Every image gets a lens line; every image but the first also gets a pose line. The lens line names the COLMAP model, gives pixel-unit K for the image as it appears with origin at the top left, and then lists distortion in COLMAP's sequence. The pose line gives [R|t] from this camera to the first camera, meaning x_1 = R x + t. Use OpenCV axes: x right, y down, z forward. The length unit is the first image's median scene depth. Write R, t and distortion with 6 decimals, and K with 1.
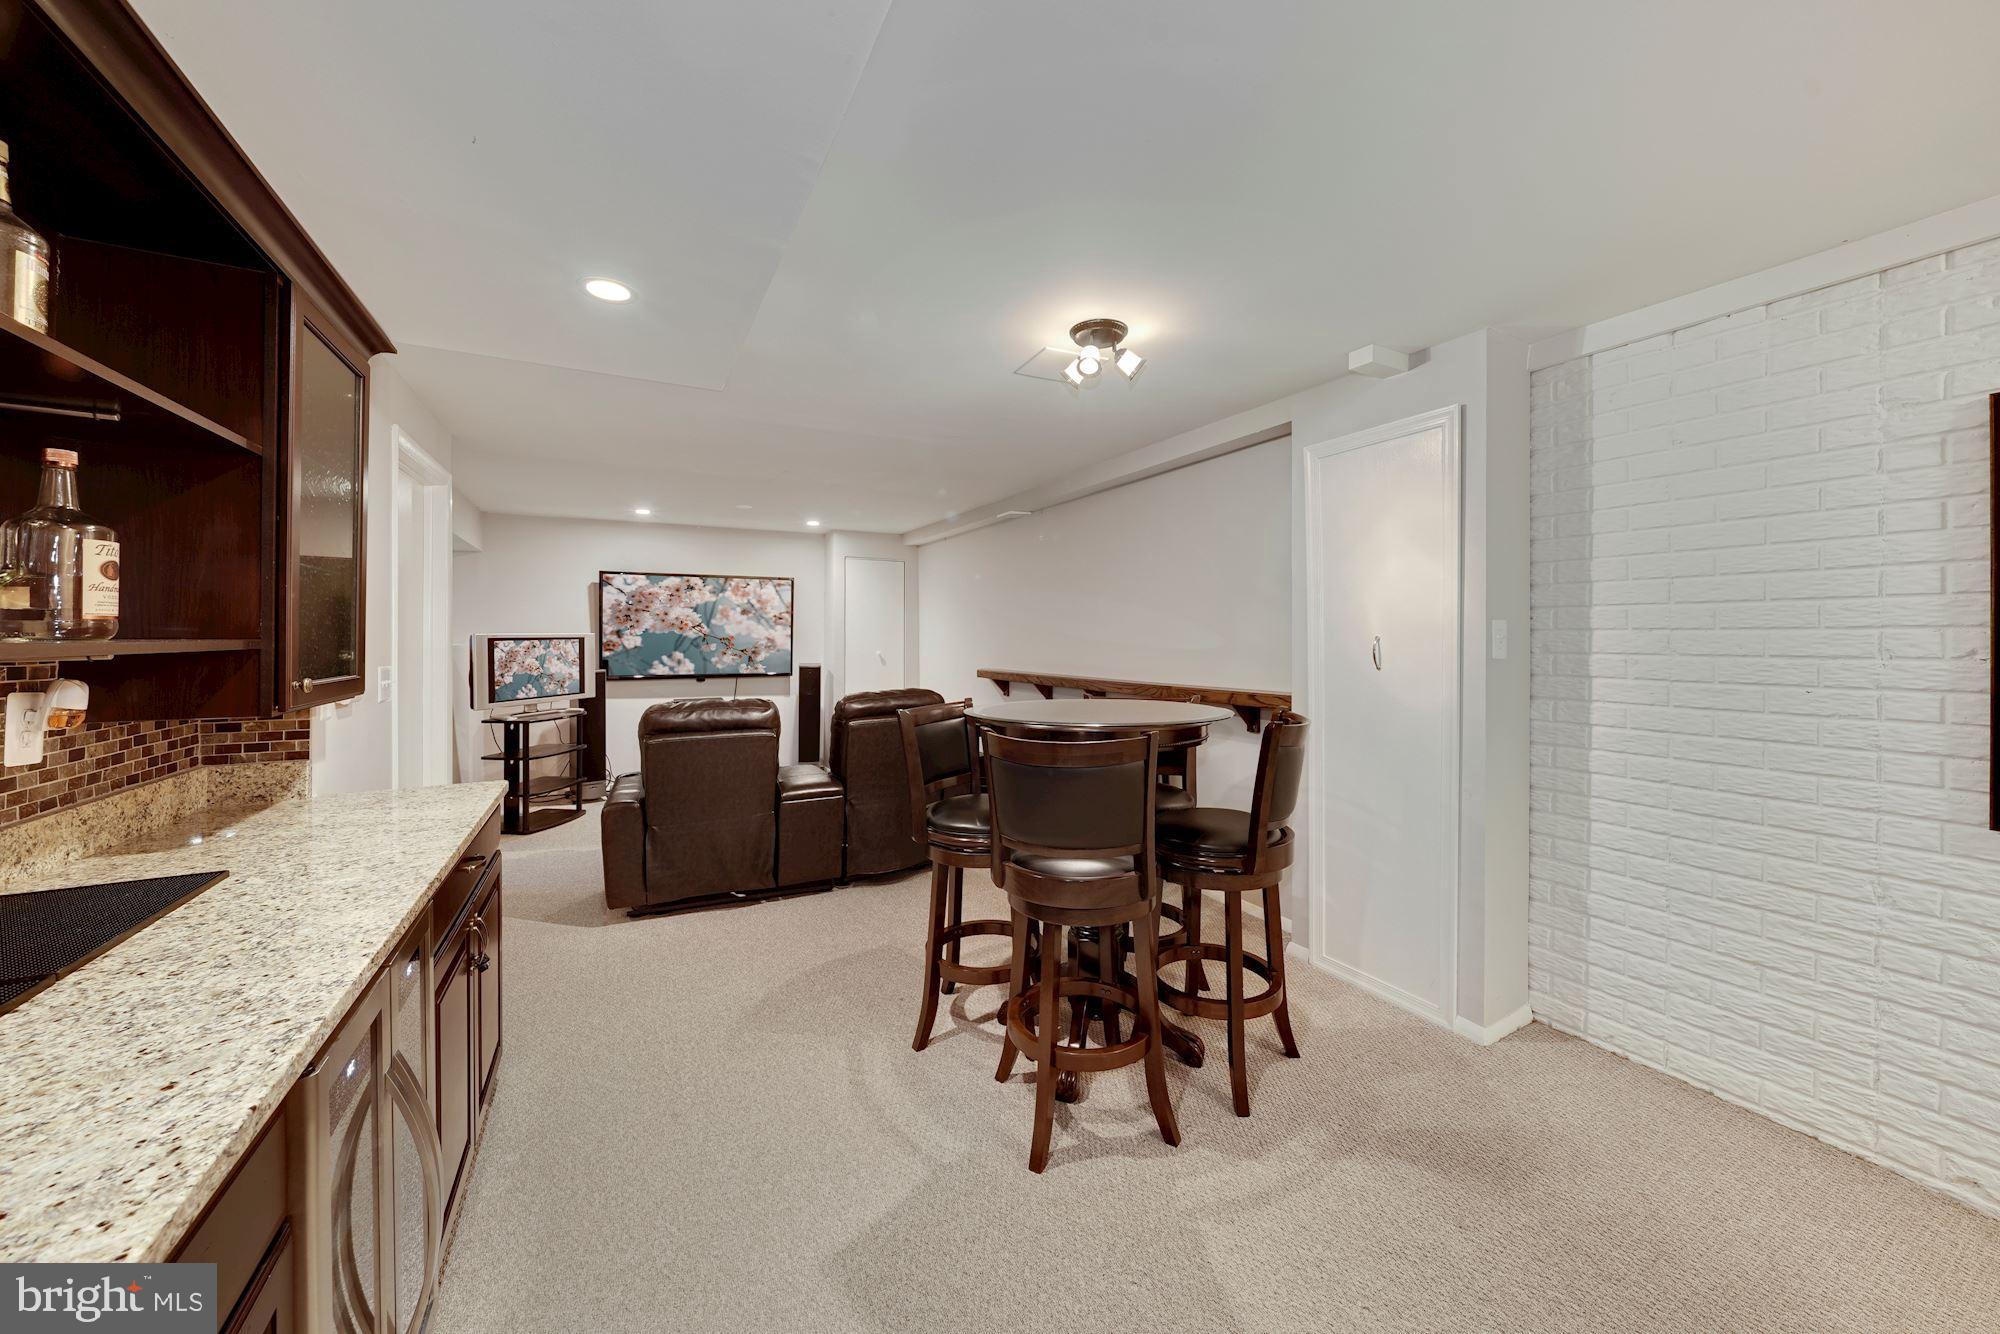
lens RADIAL K [[715.3, 0, 1030.5], [0, 715.3, 645.2], [0, 0, 1]] dist [0.002736, 0.000221]
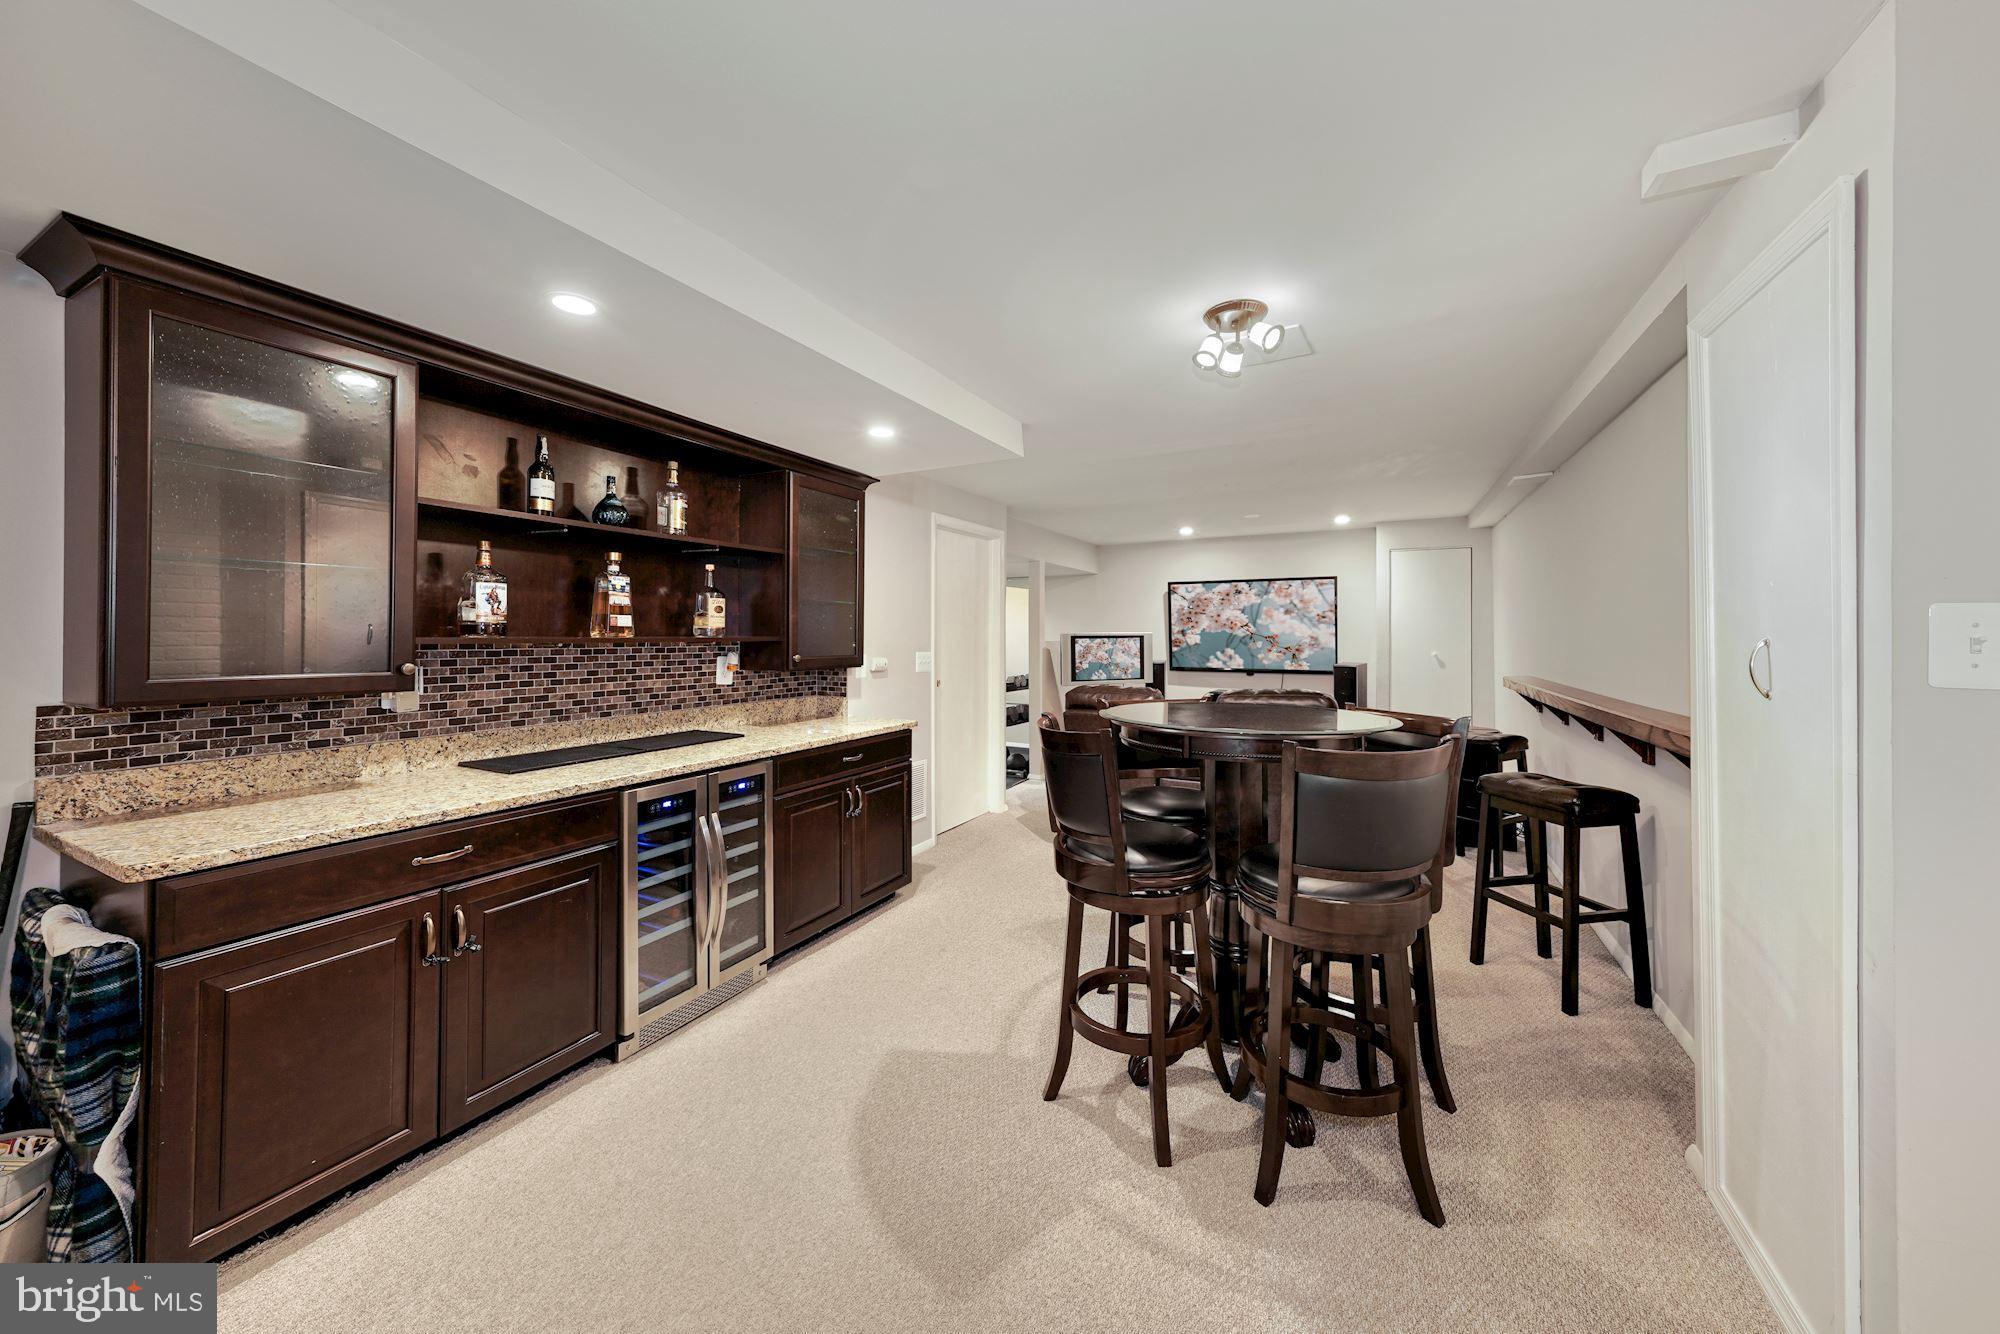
lens RADIAL K [[715.3, 0, 1030.5], [0, 715.3, 645.2], [0, 0, 1]] dist [0.002736, 0.000221]
pose [[0.547415, 0.010977, -0.836789, 0.311972], [-0.009319, 0.999932, 0.007021, -0.001042], [0.836809, 0.003955, 0.547480, 0.113373]]
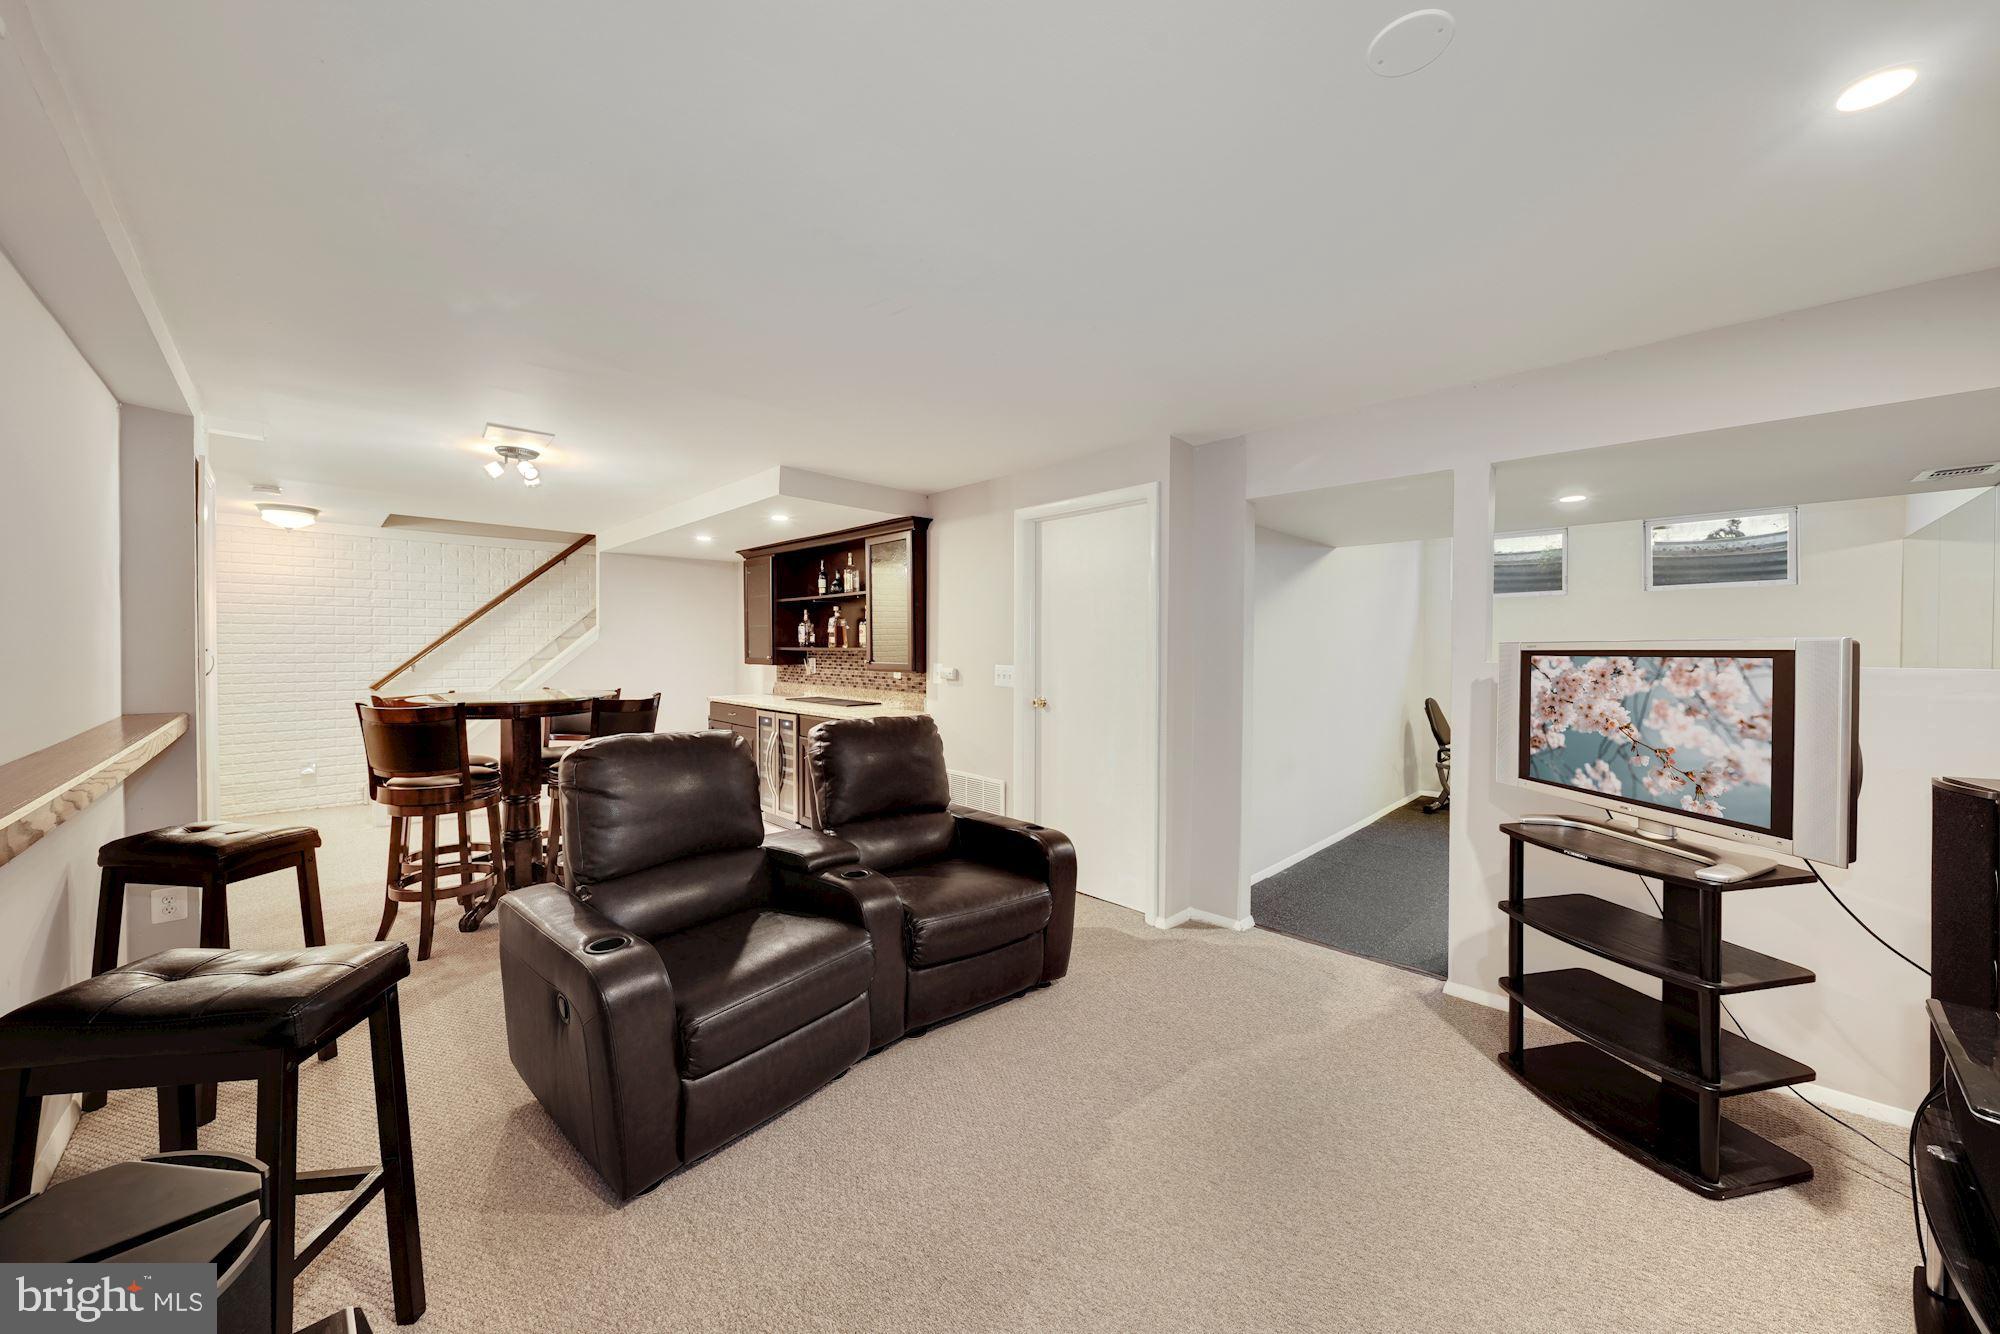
lens RADIAL K [[715.3, 0, 1030.5], [0, 715.3, 645.2], [0, 0, 1]] dist [0.002736, 0.000221]
pose [[-0.969191, -0.000191, -0.246311, -0.225292], [-0.002764, 0.999945, 0.010100, -0.013909], [0.246296, 0.010470, -0.969138, 1.102293]]
